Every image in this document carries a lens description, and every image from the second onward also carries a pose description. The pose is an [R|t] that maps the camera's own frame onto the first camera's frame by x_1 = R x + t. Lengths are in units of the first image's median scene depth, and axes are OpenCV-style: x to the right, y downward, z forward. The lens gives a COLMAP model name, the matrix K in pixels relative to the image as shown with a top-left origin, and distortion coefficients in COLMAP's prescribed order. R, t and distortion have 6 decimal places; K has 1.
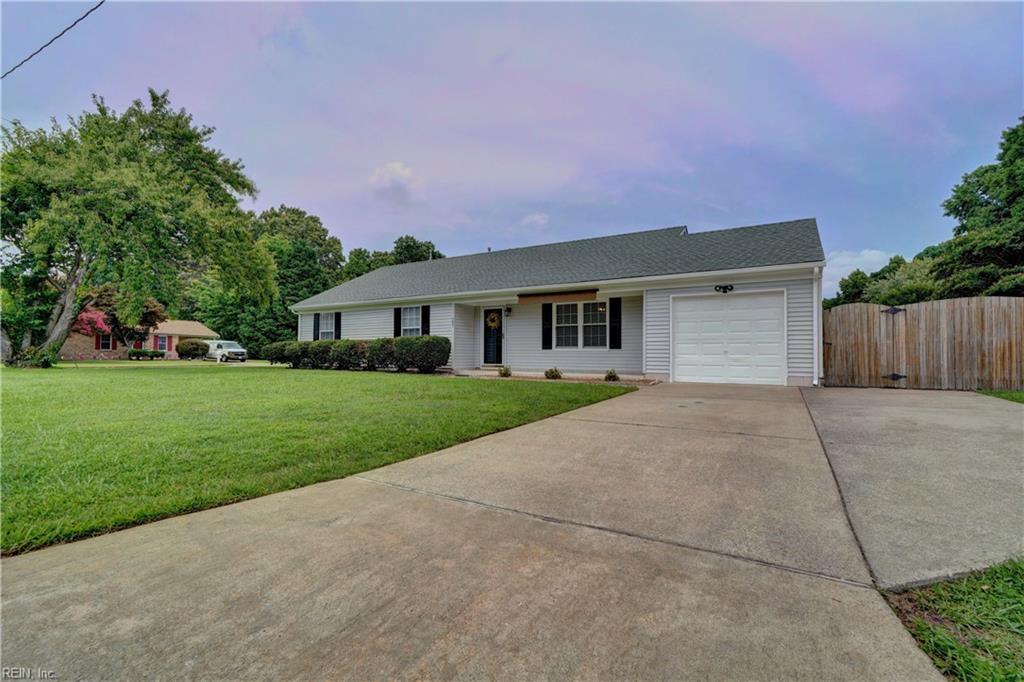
lens RADIAL K [[470.1, 0, 513.8], [0, 470.1, 345.8], [0, 0, 1]] dist [0.004076, 0.001596]
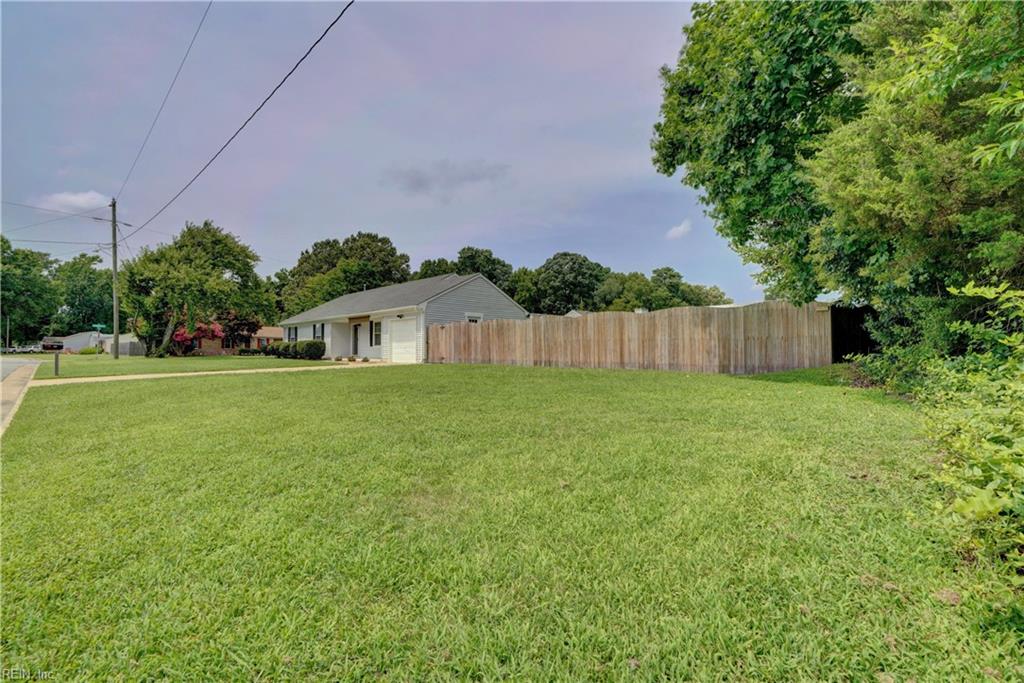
lens RADIAL K [[470.1, 0, 507.3], [0, 470.1, 345.1], [0, 0, 1]] dist [0.004076, 0.001596]
pose [[0.969578, -0.011912, -0.244494, 1.017530], [0.014242, 0.999868, 0.007766, -0.003609], [0.244370, -0.011012, 0.969620, -0.652965]]
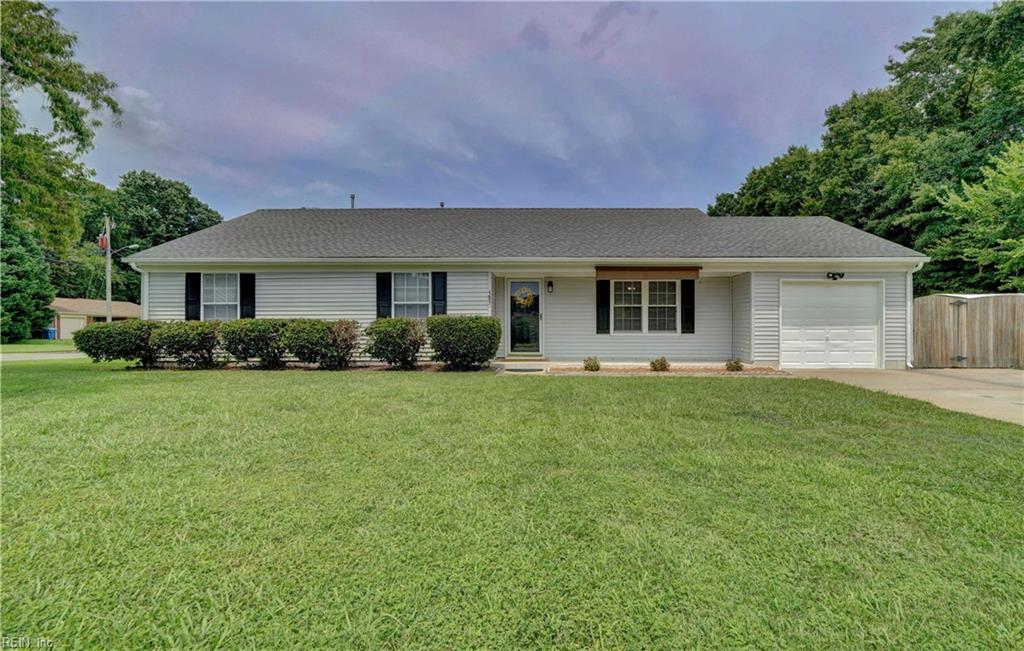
lens RADIAL K [[471.9, 0, 512.5], [0, 471.9, 323.6], [0, 0, 1]] dist [-0.003026, -0.000183]
pose [[0.849288, 0.007116, 0.527882, -0.487519], [-0.006386, 0.999974, -0.003206, -0.007348], [-0.527892, -0.000648, 0.849311, 0.359305]]
